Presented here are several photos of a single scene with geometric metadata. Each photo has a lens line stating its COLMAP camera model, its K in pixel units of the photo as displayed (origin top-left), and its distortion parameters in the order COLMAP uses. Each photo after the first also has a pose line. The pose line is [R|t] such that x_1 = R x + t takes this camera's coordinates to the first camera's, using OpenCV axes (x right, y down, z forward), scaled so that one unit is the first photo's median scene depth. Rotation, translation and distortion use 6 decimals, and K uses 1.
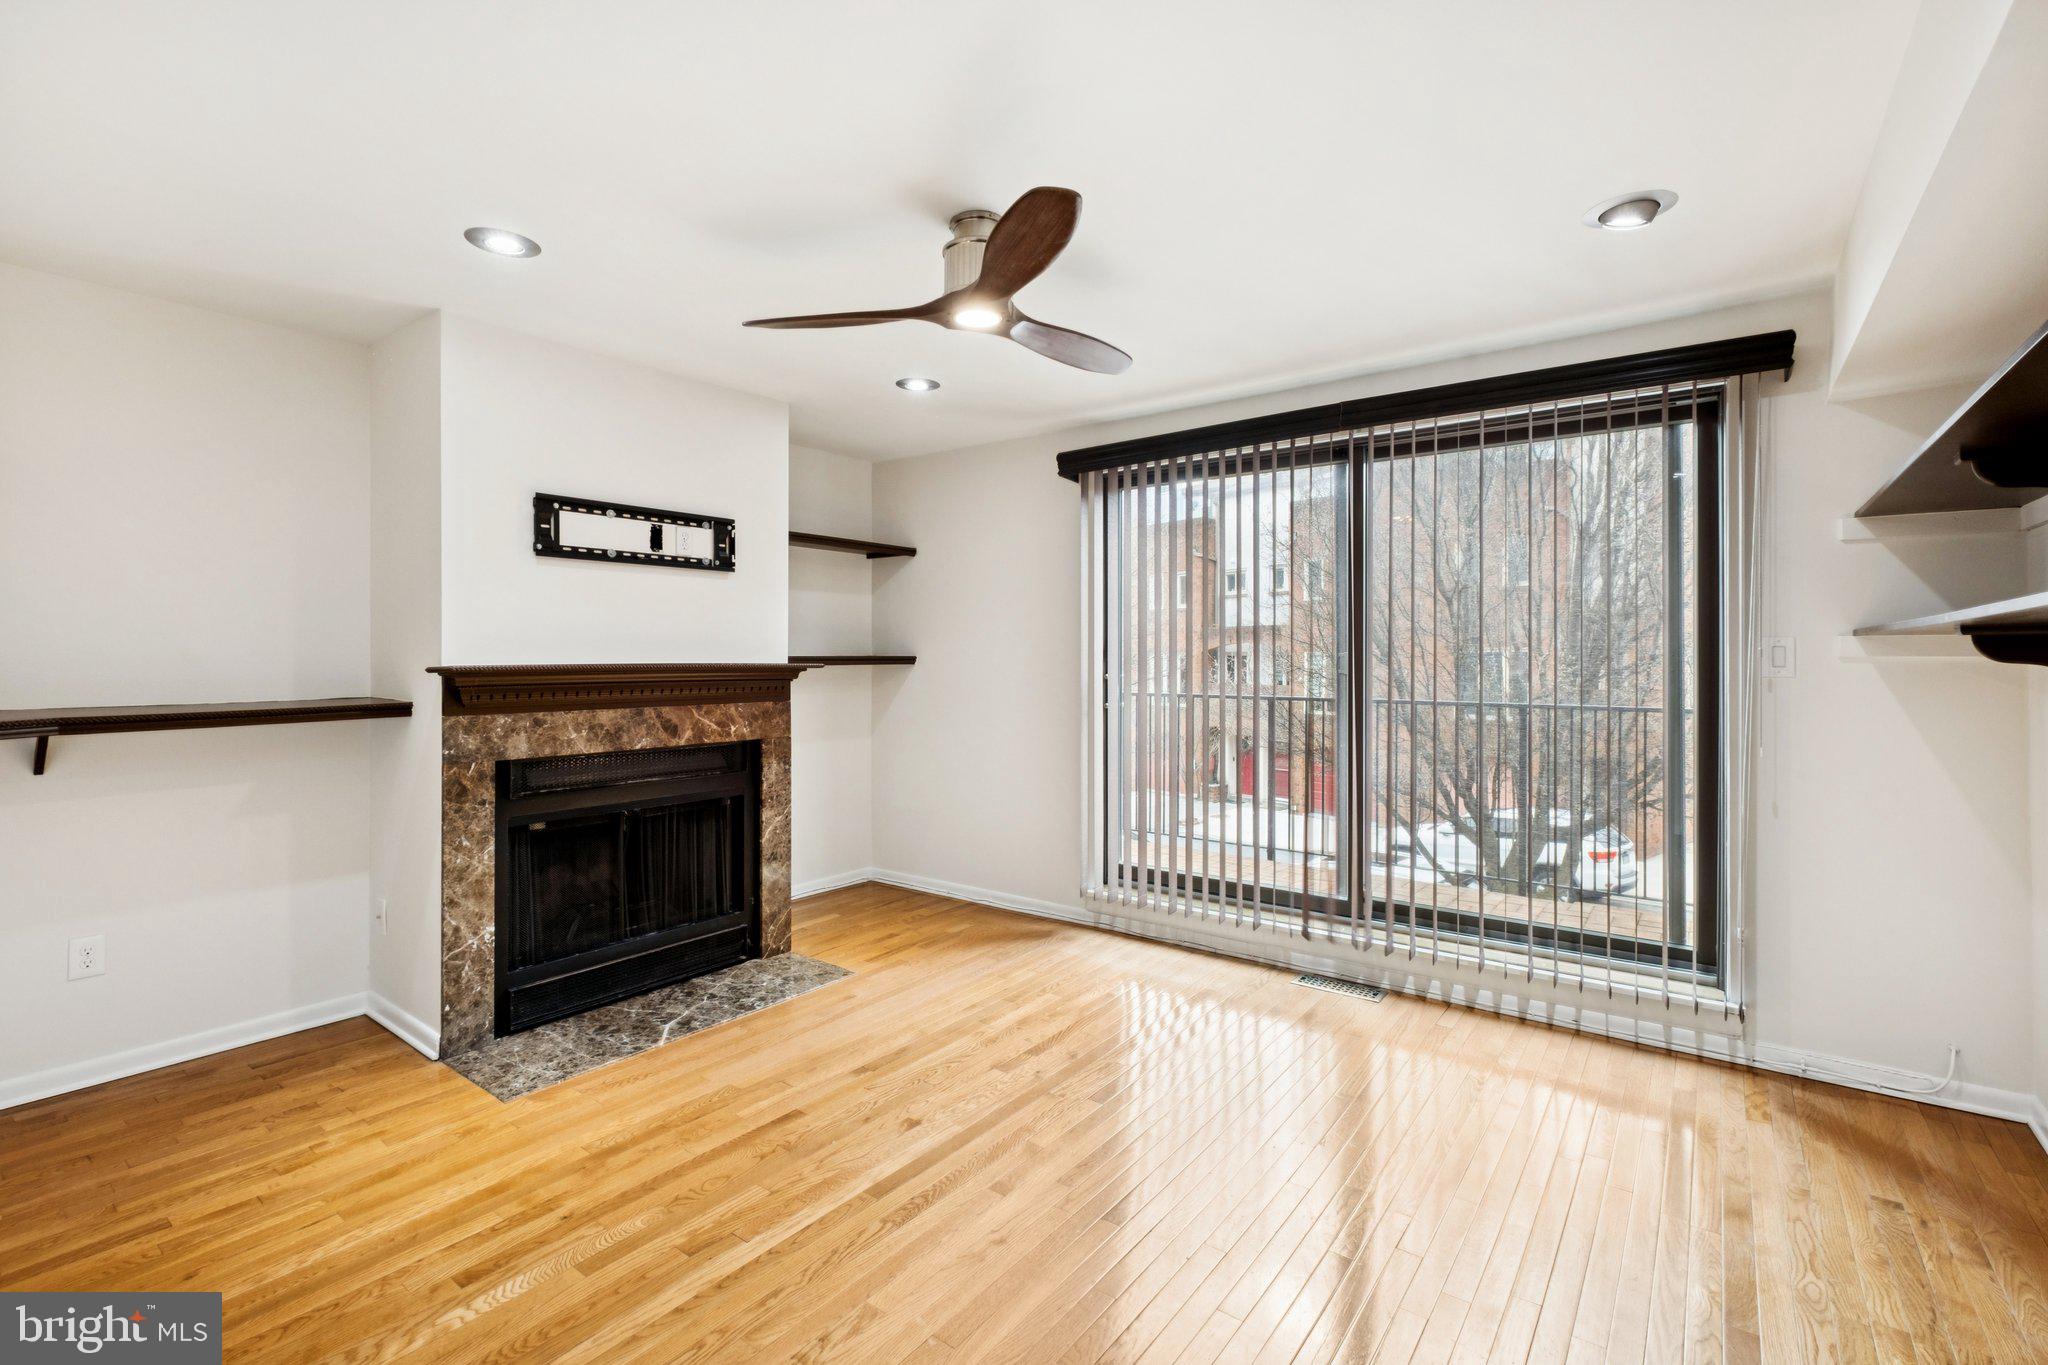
lens RADIAL K [[914.4, 0, 1005.0], [0, 914.4, 671.1], [0, 0, 1]] dist [-0.005306, -0.000312]
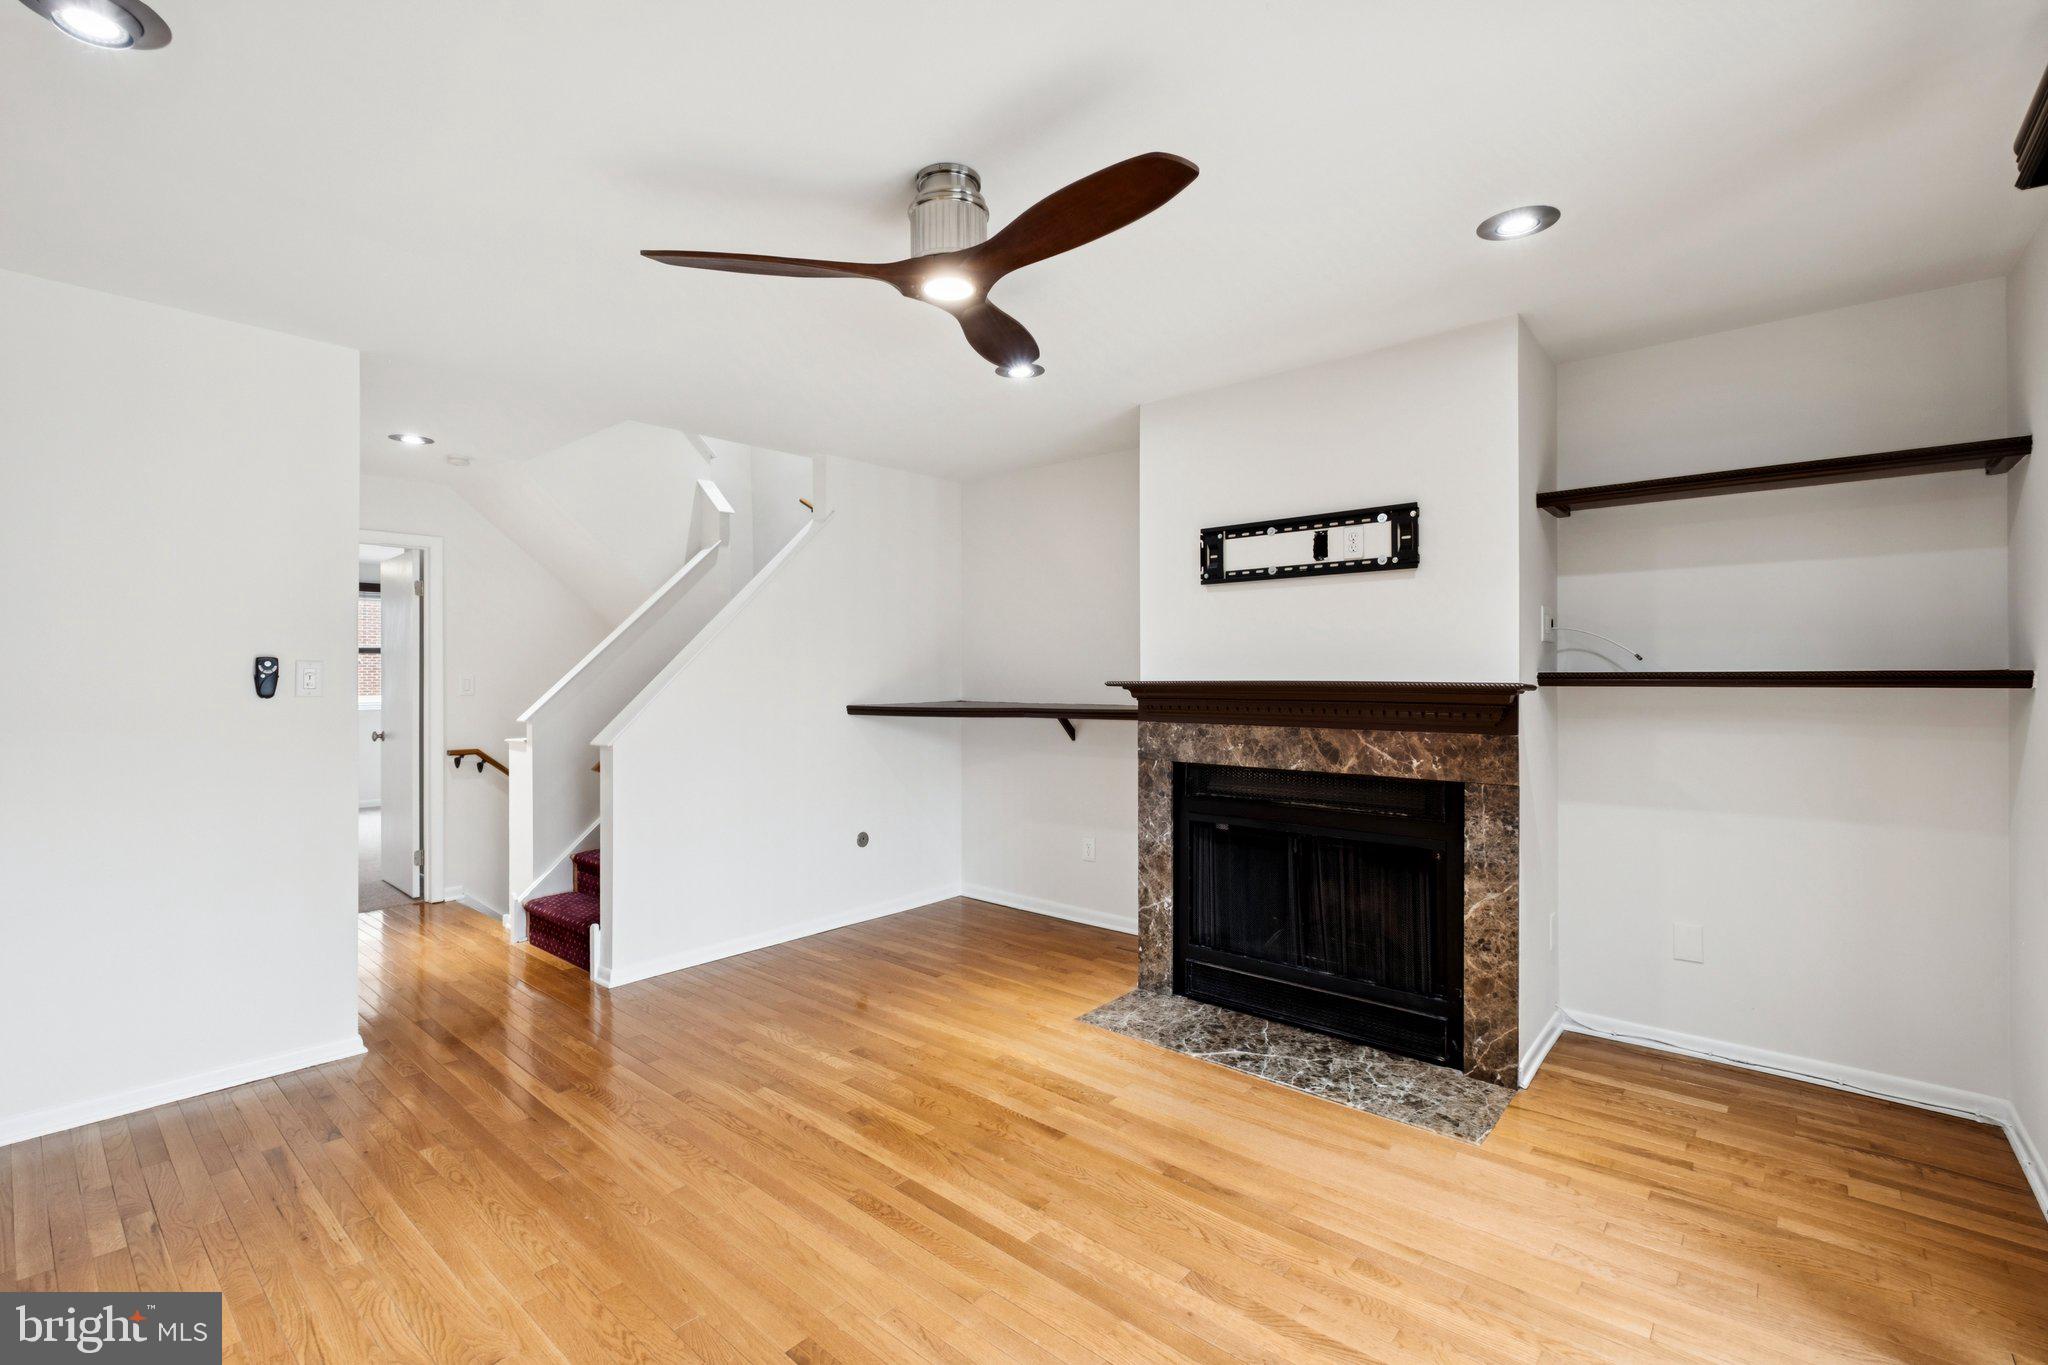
lens RADIAL K [[914.4, 0, 1013.8], [0, 914.4, 685.7], [0, 0, 1]] dist [-0.005306, -0.000312]
pose [[-0.066359, 0.008570, -0.997759, 0.583754], [-0.014646, 0.999847, 0.009562, -0.008224], [0.997688, 0.015247, -0.066223, 0.778569]]
